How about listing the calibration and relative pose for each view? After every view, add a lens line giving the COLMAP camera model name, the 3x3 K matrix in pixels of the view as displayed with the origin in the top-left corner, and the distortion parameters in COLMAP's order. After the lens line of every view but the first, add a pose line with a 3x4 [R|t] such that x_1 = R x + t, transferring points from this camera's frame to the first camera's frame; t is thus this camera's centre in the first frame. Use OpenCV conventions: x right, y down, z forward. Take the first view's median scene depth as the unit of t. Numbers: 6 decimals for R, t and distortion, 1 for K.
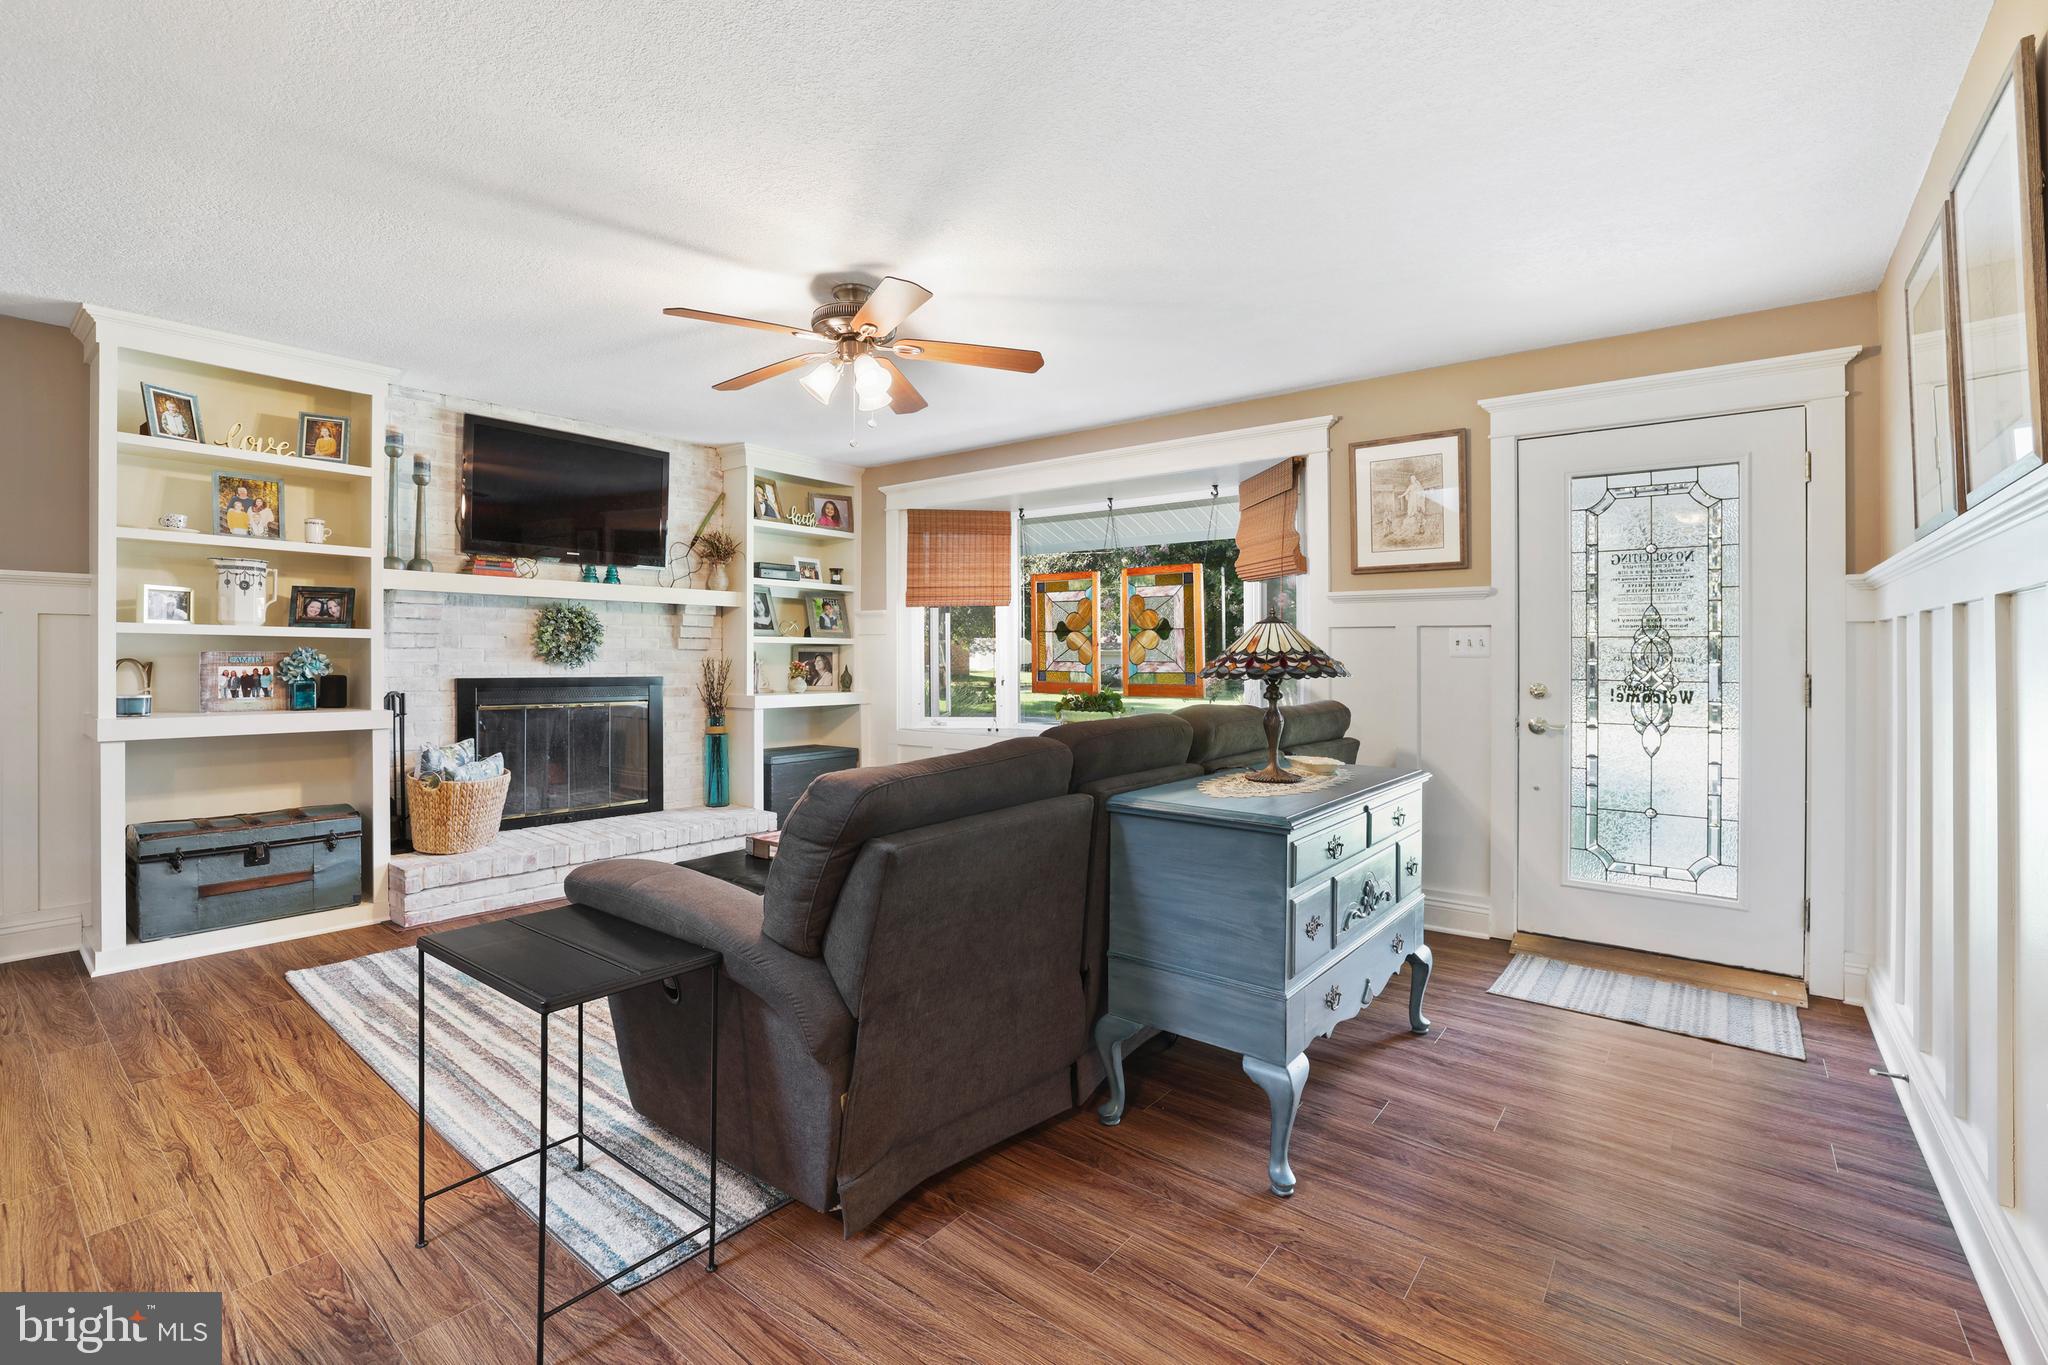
lens RADIAL K [[906.6, 0, 1014.0], [0, 906.6, 653.0], [0, 0, 1]] dist [-0.037046, 0.009891]
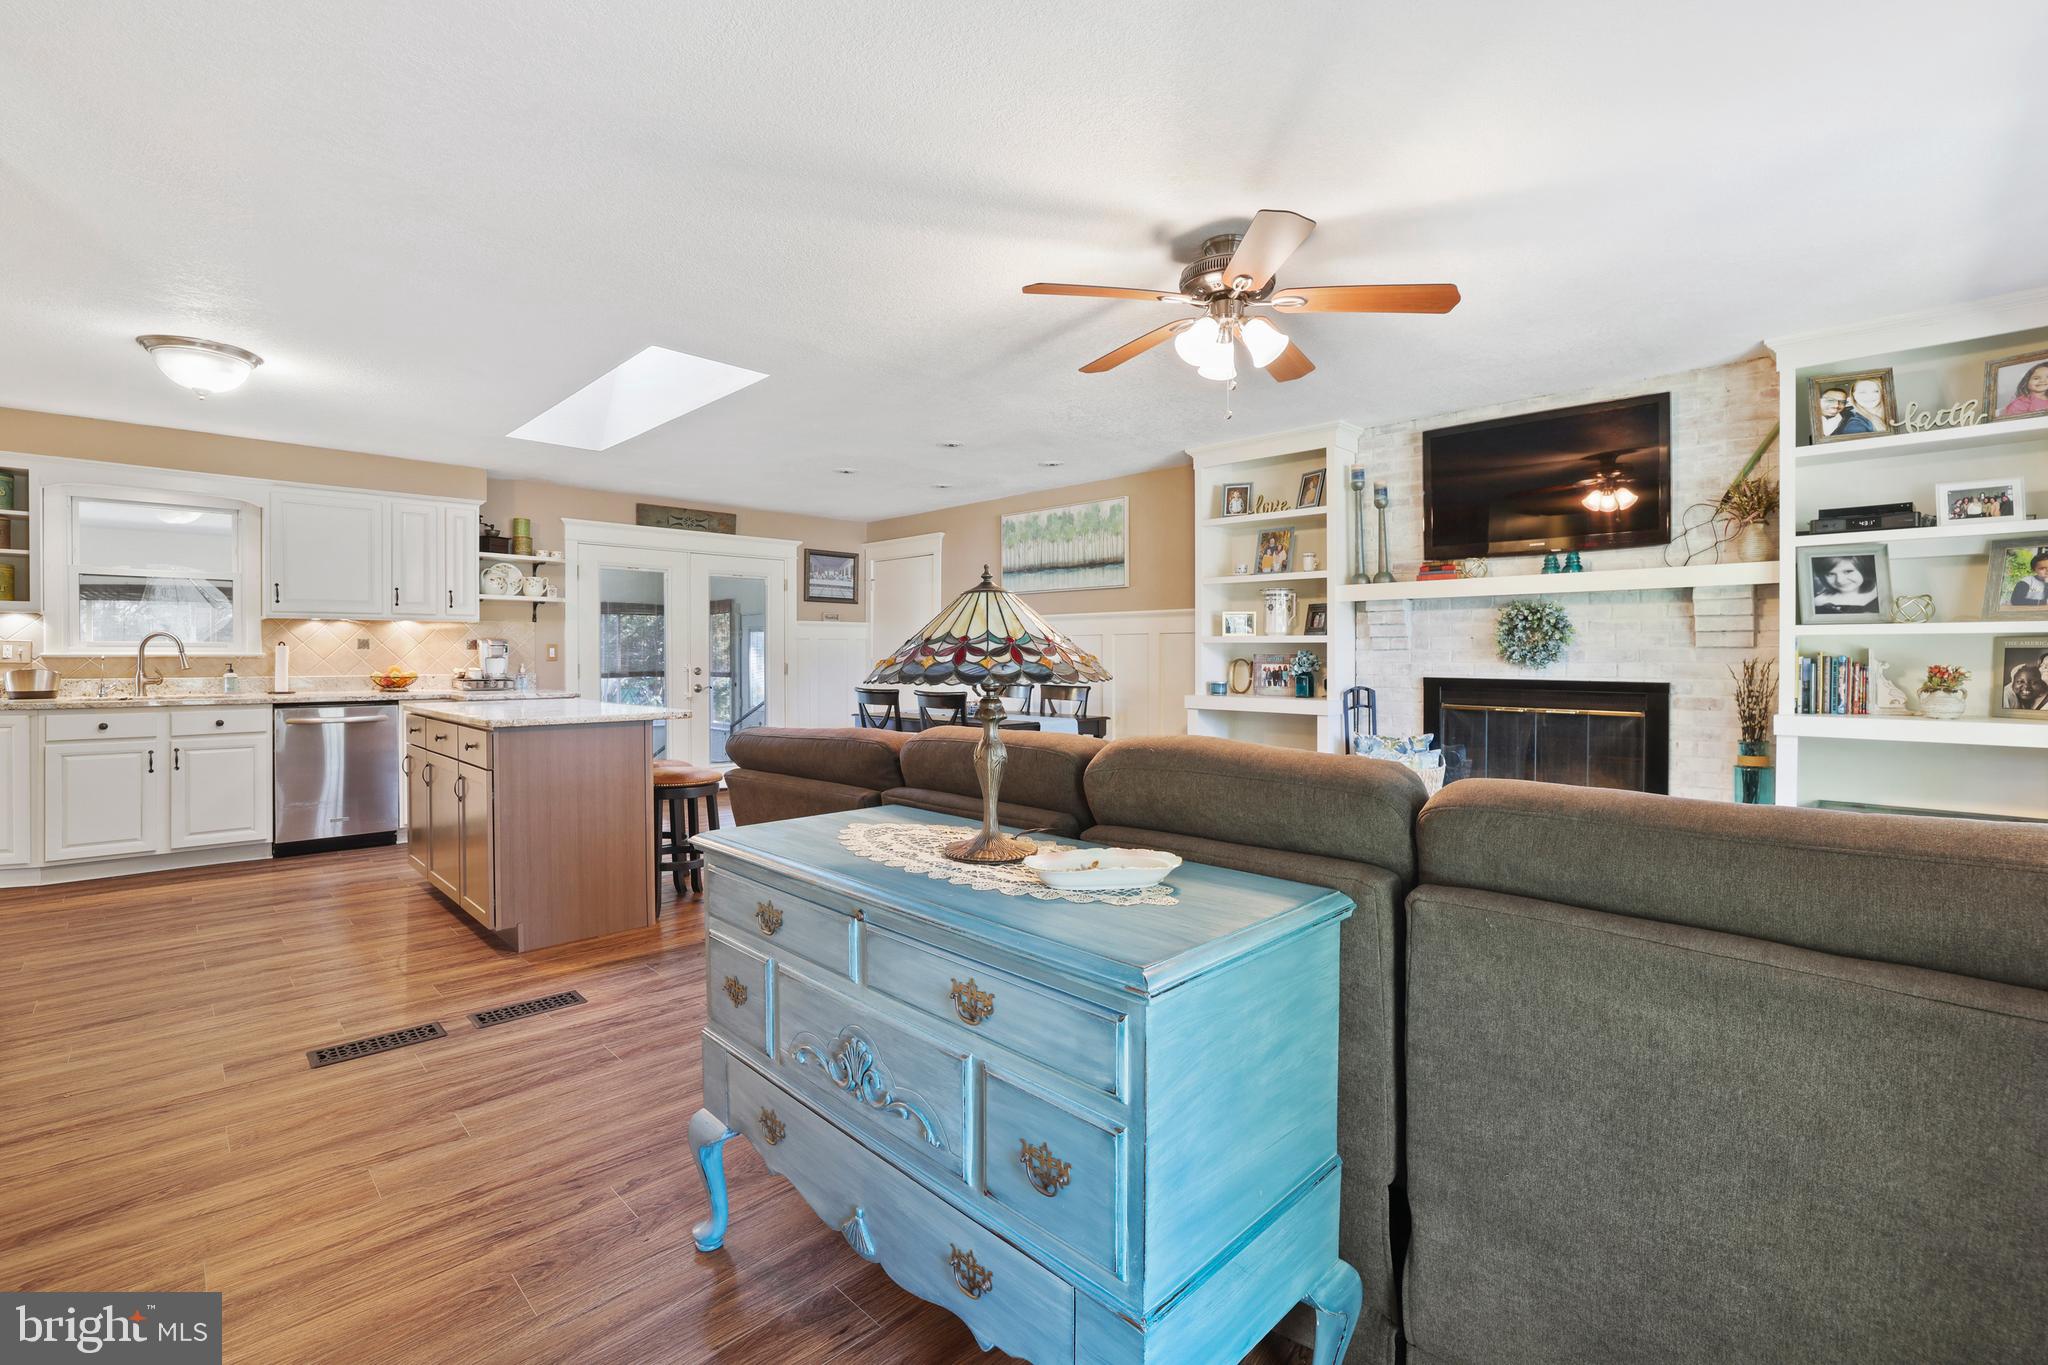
lens RADIAL K [[906.6, 0, 1016.8], [0, 906.6, 661.3], [0, 0, 1]] dist [-0.037046, 0.009891]
pose [[-0.120097, 0.001251, -0.992761, 0.583233], [0.002358, 0.999997, 0.000974, 0.007450], [0.992759, -0.002224, -0.120099, 0.717014]]
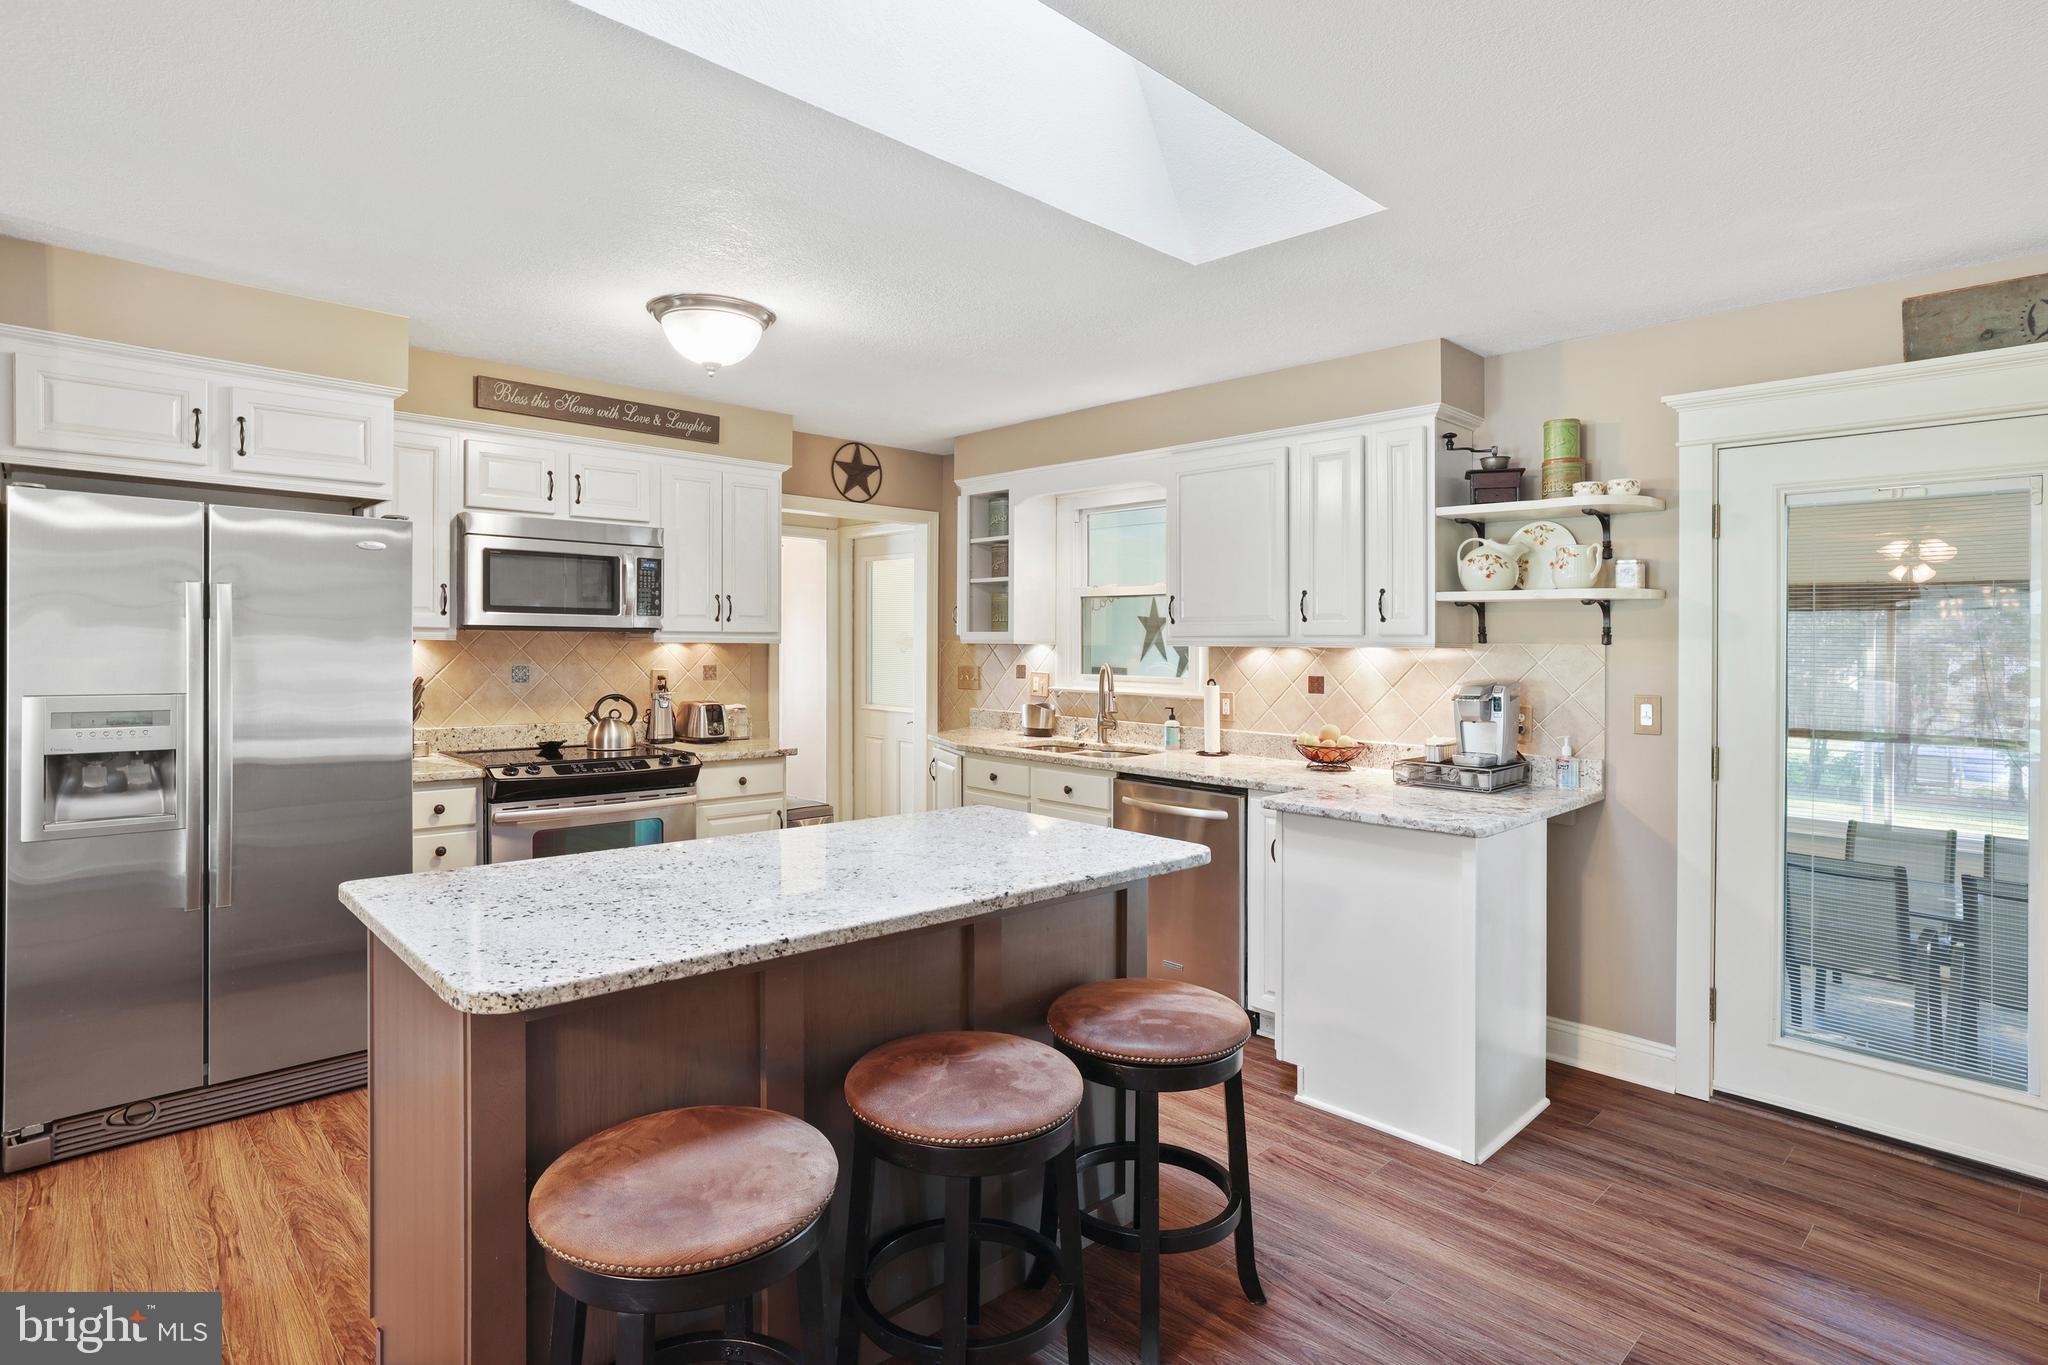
lens RADIAL K [[1039.4, 0, 999.7], [0, 1039.4, 665.3], [0, 0, 1]] dist [-0.025049, 0.012151]
pose [[-0.989054, -0.021380, 0.145995, -0.598477], [-0.018941, 0.999657, 0.018079, -0.055816], [-0.146331, 0.015116, -0.989120, 0.543469]]
